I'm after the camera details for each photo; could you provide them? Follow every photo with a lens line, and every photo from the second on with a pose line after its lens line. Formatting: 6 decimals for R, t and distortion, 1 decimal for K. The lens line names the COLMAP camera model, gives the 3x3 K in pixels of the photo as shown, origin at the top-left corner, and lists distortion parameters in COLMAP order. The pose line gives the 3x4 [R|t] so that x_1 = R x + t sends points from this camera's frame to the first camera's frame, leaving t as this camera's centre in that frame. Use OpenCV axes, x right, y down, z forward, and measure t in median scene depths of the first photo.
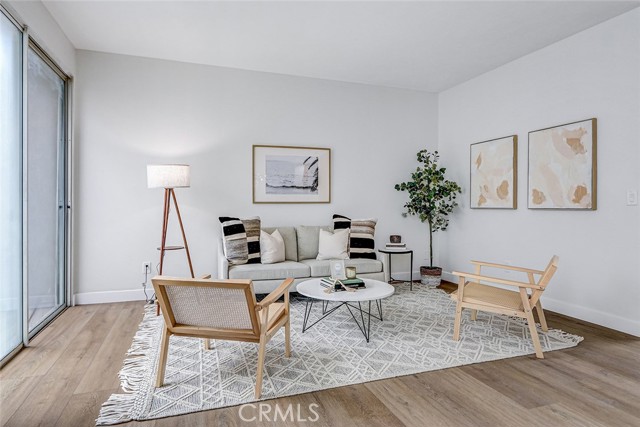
lens RADIAL K [[376.8, 0, 312.9], [0, 376.8, 205.9], [0, 0, 1]] dist [0.002091, -0.001283]
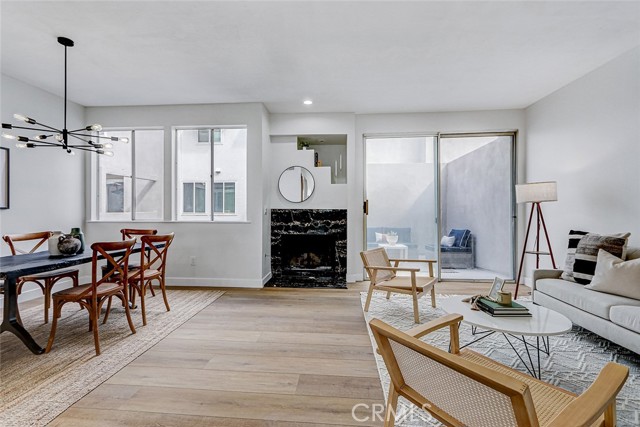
lens RADIAL K [[298.0, 0, 310.6], [0, 298.0, 209.6], [0, 0, 1]] dist [0.004578, -0.001921]
pose [[-0.414244, -0.005949, -0.910147, 0.727883], [-0.006835, 0.999971, -0.003425, -0.016330], [0.910140, 0.004802, -0.414272, 0.688102]]
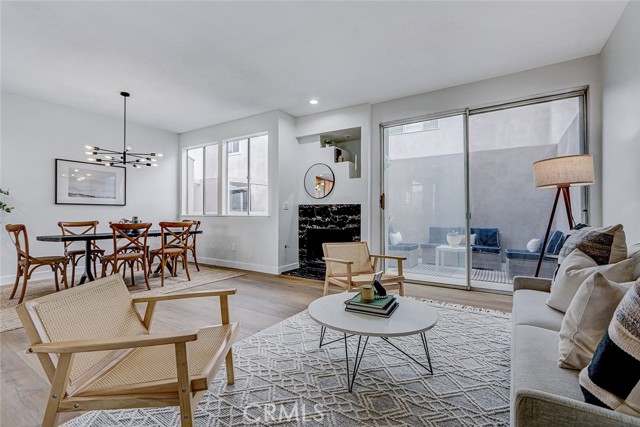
lens RADIAL K [[298.0, 0, 323.0], [0, 298.0, 214.0], [0, 0, 1]] dist [0.004578, -0.001921]
pose [[-0.798092, -0.004953, -0.602515, 0.413243], [-0.006202, 0.999981, -0.000005, 0.016209], [0.602504, 0.003732, -0.798107, 1.142693]]
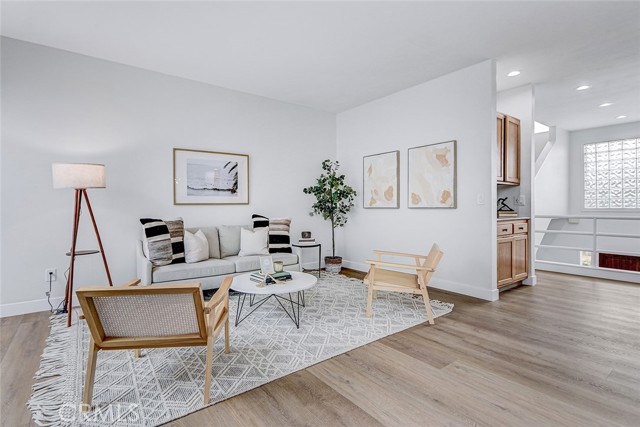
lens RADIAL K [[314.8, 0, 315.6], [0, 314.8, 208.6], [0, 0, 1]] dist [0.006161, -0.003327]
pose [[0.950996, -0.008150, 0.309097, -0.063574], [0.006592, 0.999960, 0.006084, 0.000909], [-0.309134, -0.003749, 0.951011, 0.067657]]
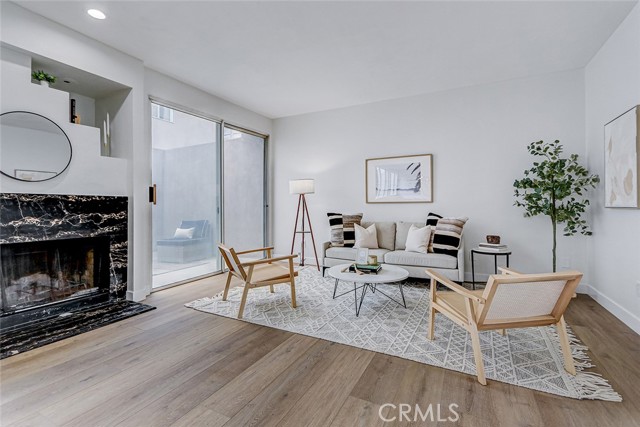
lens RADIAL K [[298.0, 0, 311.4], [0, 298.0, 202.3], [0, 0, 1]] dist [0.004578, -0.001921]
pose [[0.674224, -0.009530, -0.738465, 0.535420], [0.000224, 0.999919, -0.012700, 0.003198], [0.738527, 0.008397, 0.674172, 0.166155]]
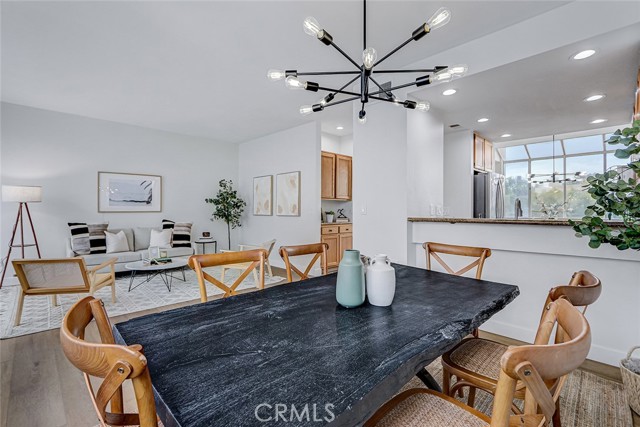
lens RADIAL K [[298.0, 0, 317.1], [0, 298.0, 209.8], [0, 0, 1]] dist [0.004578, -0.001921]
pose [[0.908286, 0.001738, 0.418345, 0.132433], [-0.001528, 0.999998, -0.000838, -0.019075], [-0.418346, 0.000122, 0.908288, -0.407526]]
